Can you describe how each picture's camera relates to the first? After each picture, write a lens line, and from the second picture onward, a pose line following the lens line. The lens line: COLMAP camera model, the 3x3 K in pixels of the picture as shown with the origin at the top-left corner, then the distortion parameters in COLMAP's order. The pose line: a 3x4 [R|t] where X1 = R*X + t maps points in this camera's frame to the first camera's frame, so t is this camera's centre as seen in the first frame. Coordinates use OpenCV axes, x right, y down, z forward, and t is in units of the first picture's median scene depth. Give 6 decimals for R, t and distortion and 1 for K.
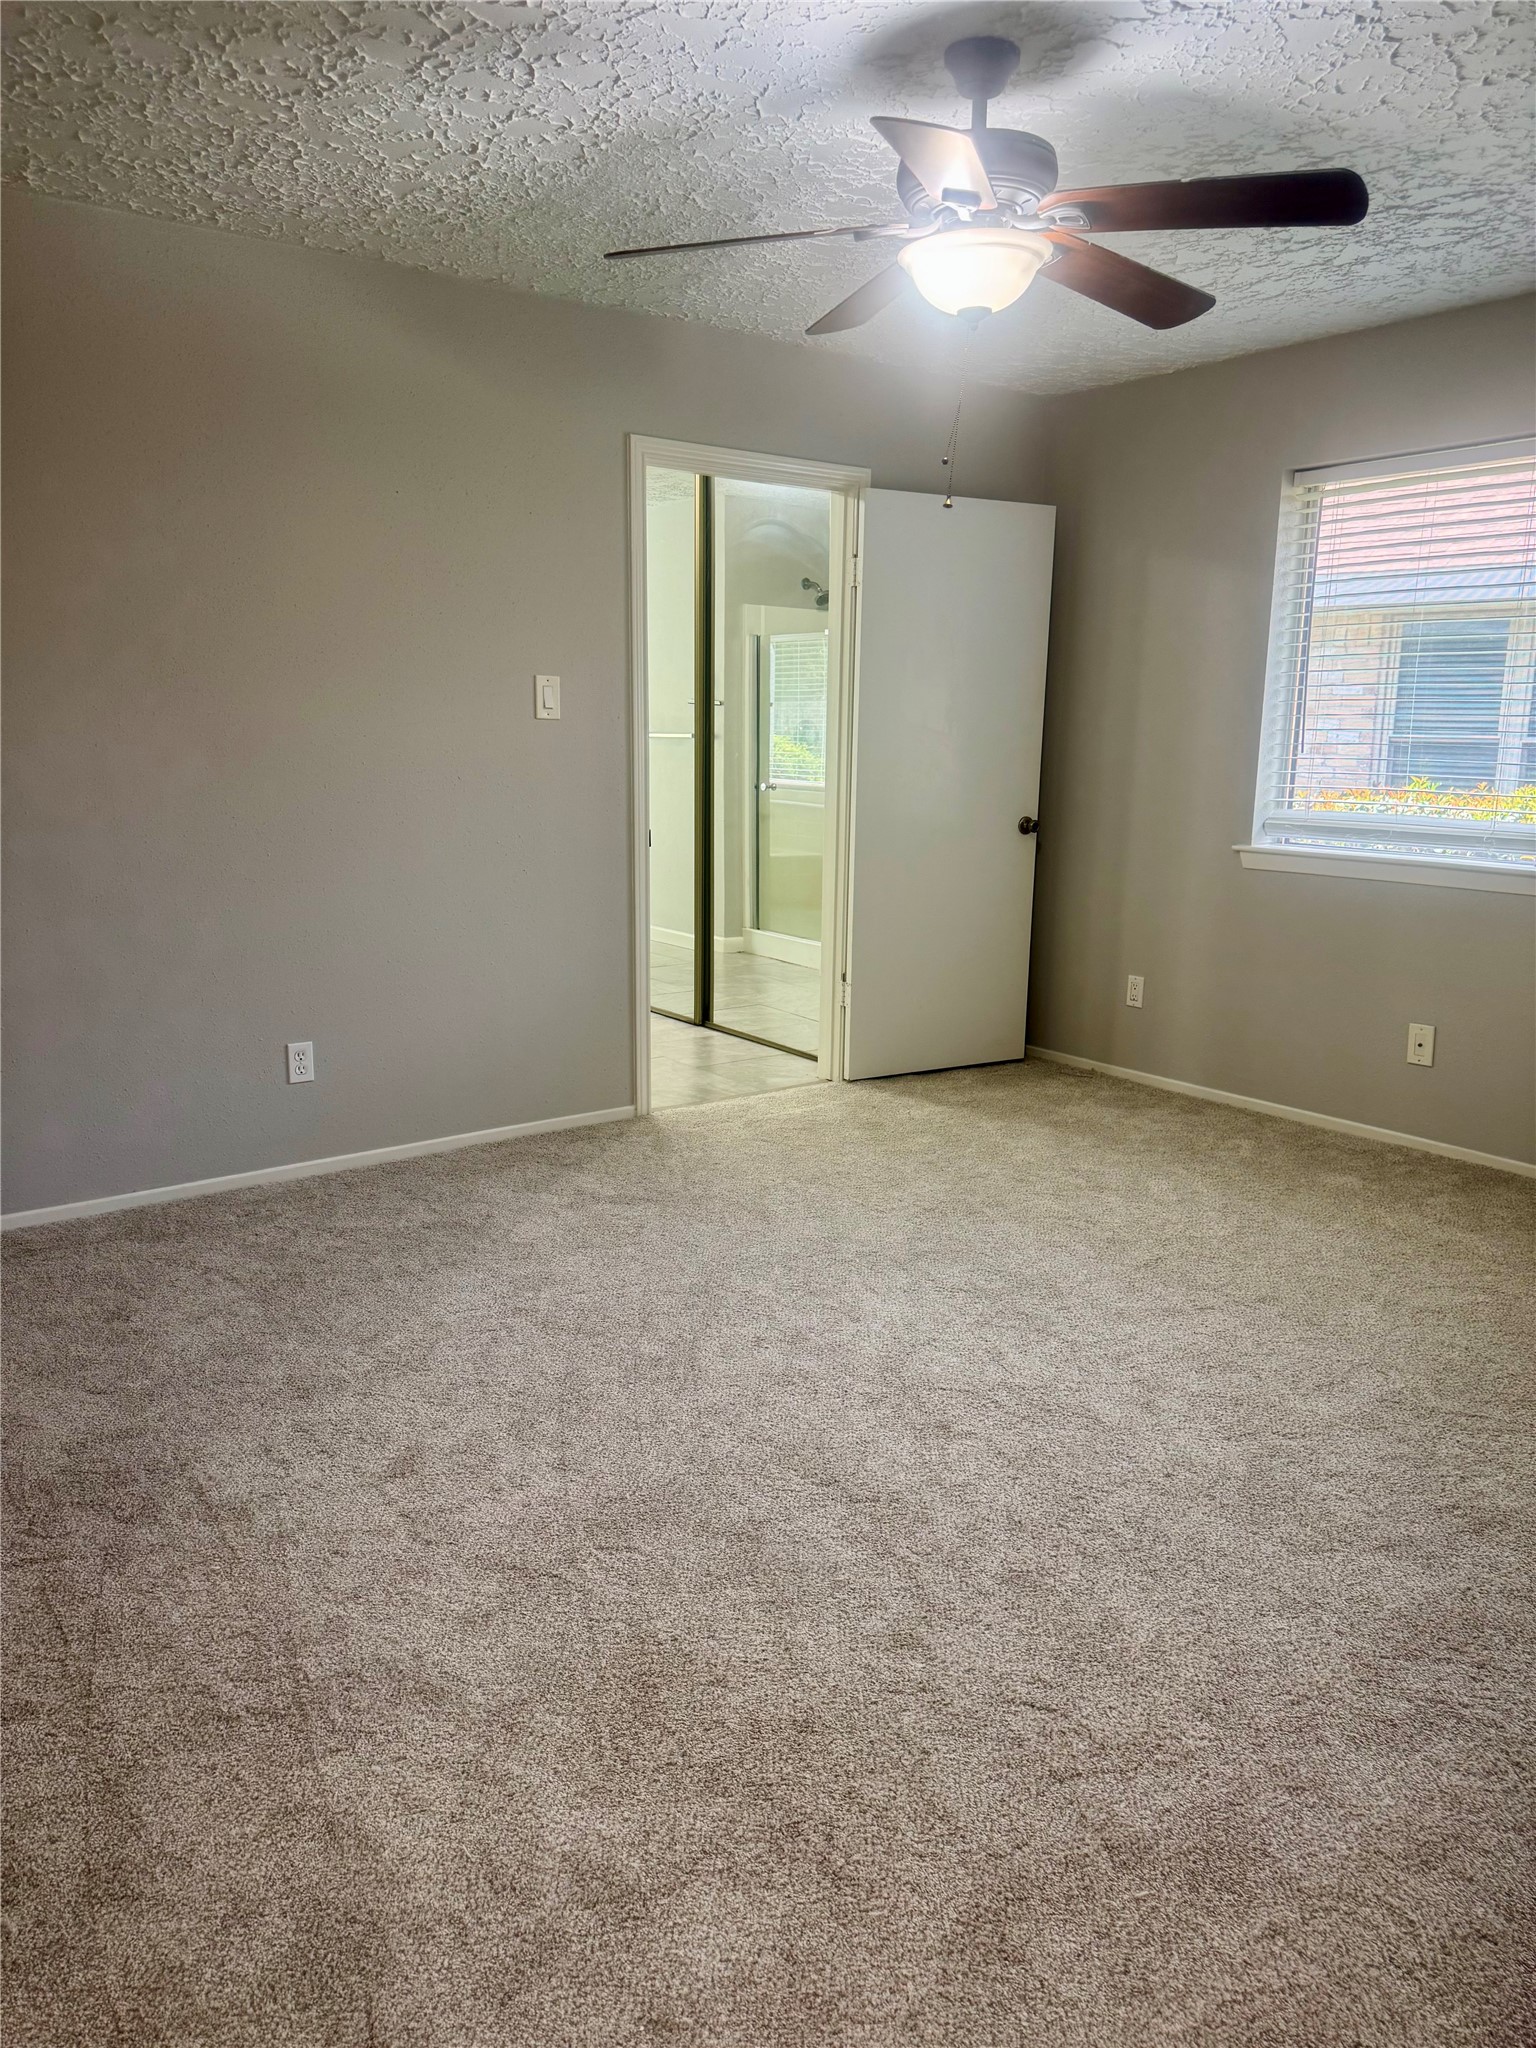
lens RADIAL K [[1438.7, 0, 775.2], [0, 1438.7, 1017.6], [0, 0, 1]] dist [0.052407, -0.050951]
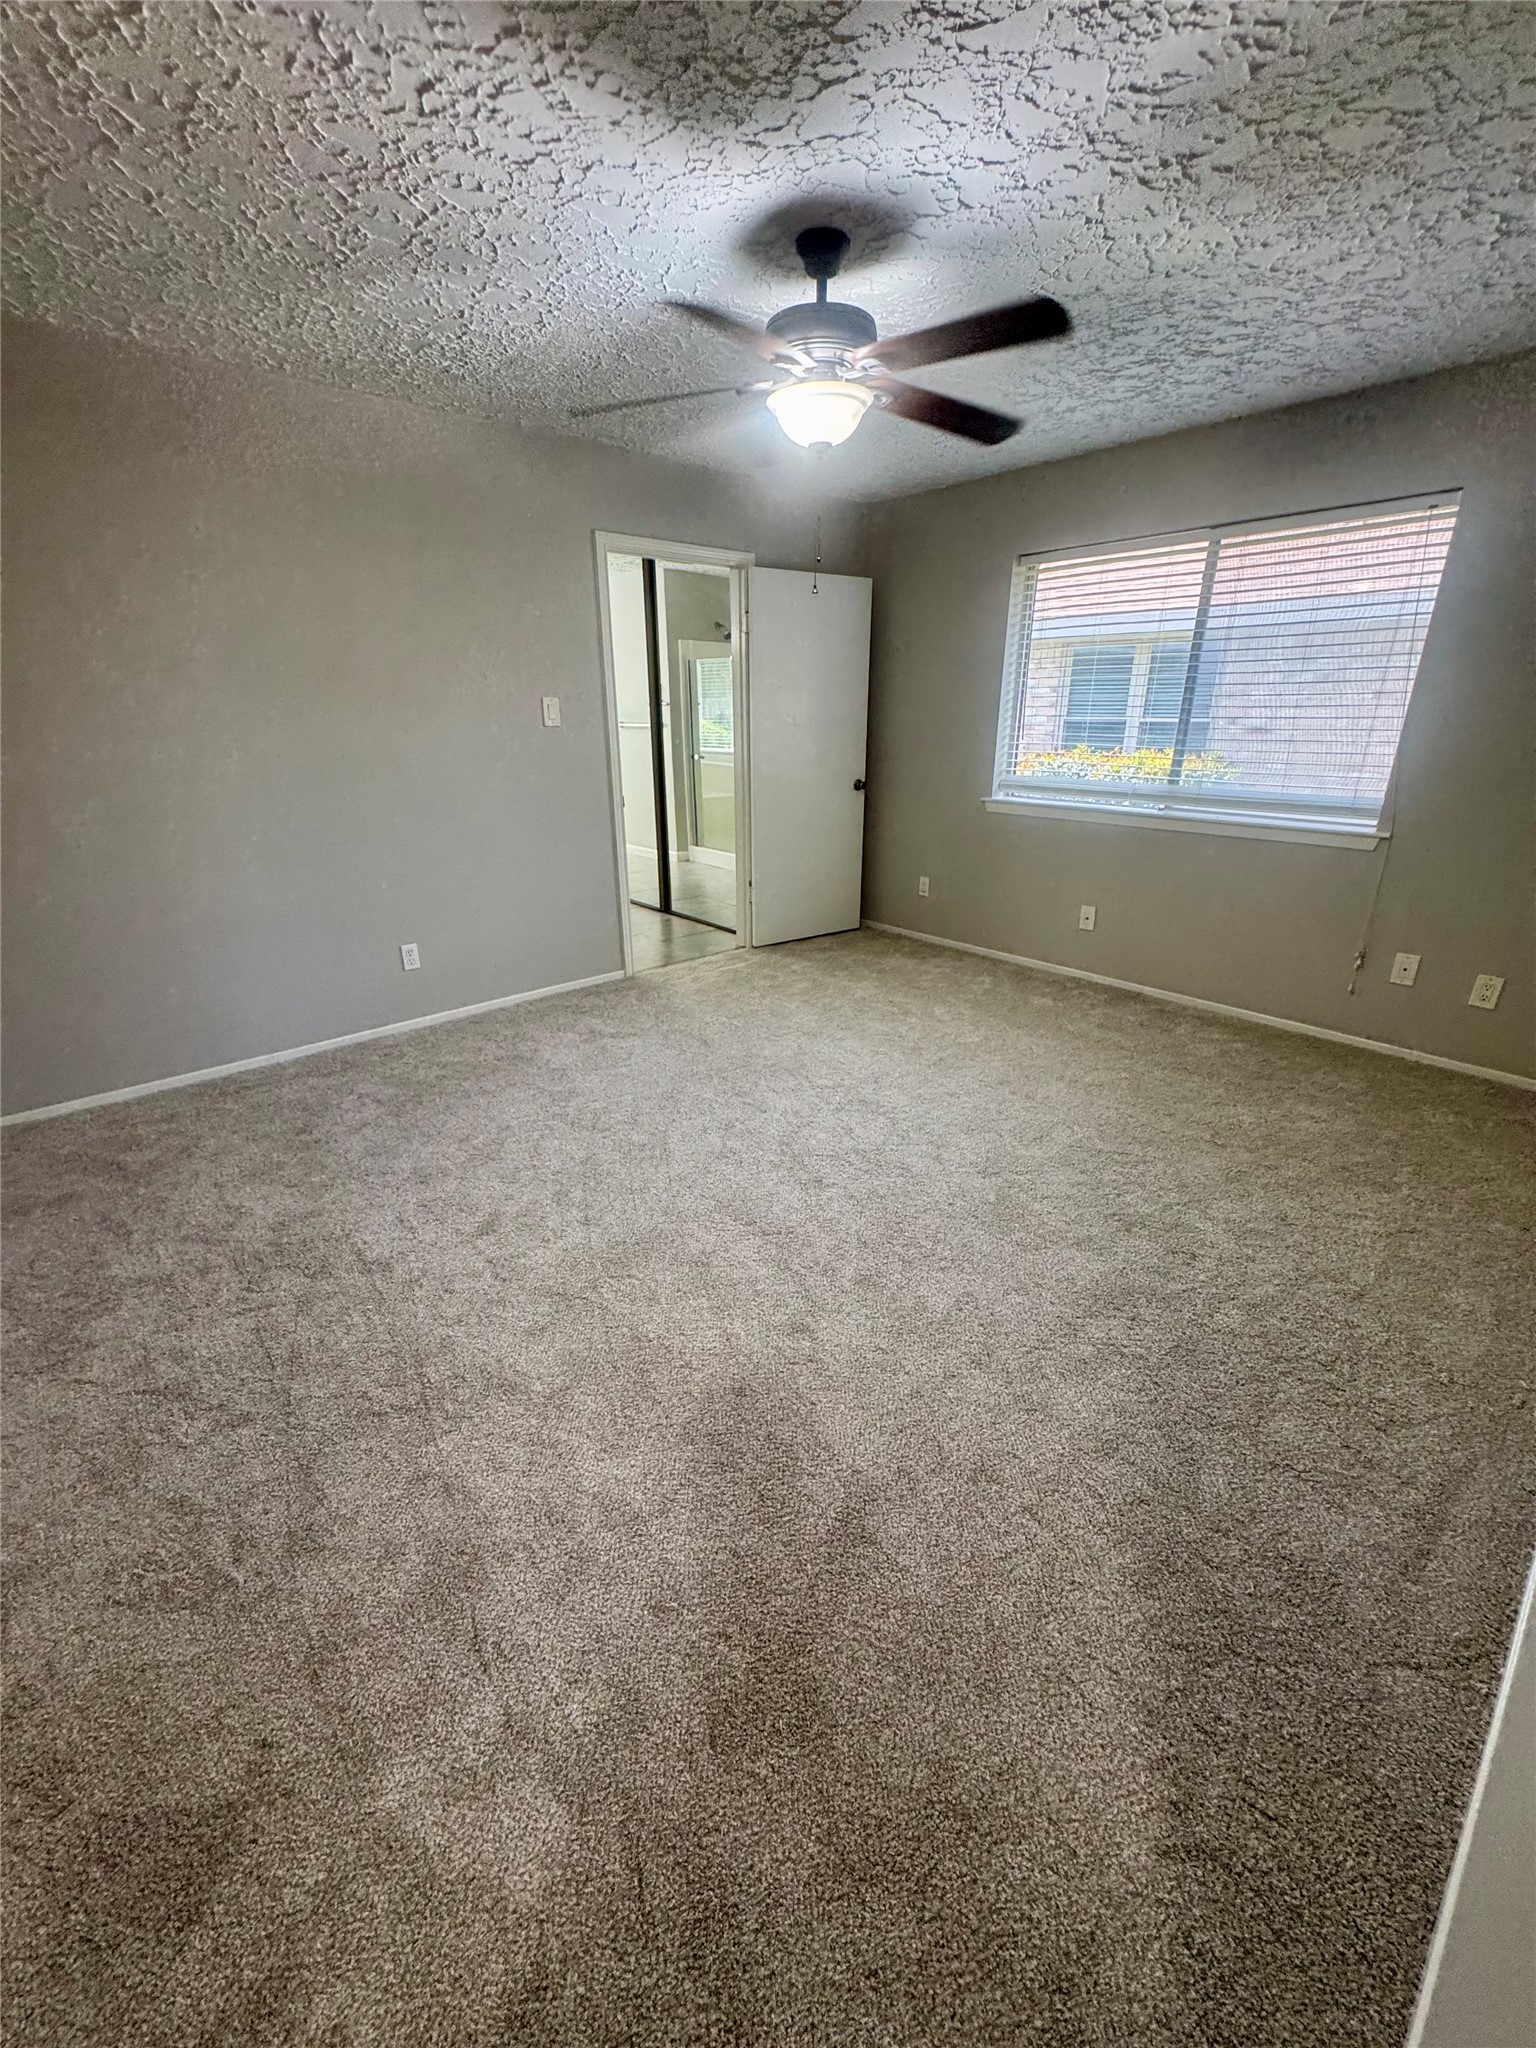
lens RADIAL K [[821.8, 0, 776.7], [0, 821.8, 1026.1], [0, 0, 1]] dist [-0.003598, 0.000630]
pose [[0.996451, -0.043146, 0.072272, 0.008318], [0.030498, 0.985356, 0.167761, -0.051985], [-0.078452, -0.164961, 0.983175, 0.102531]]
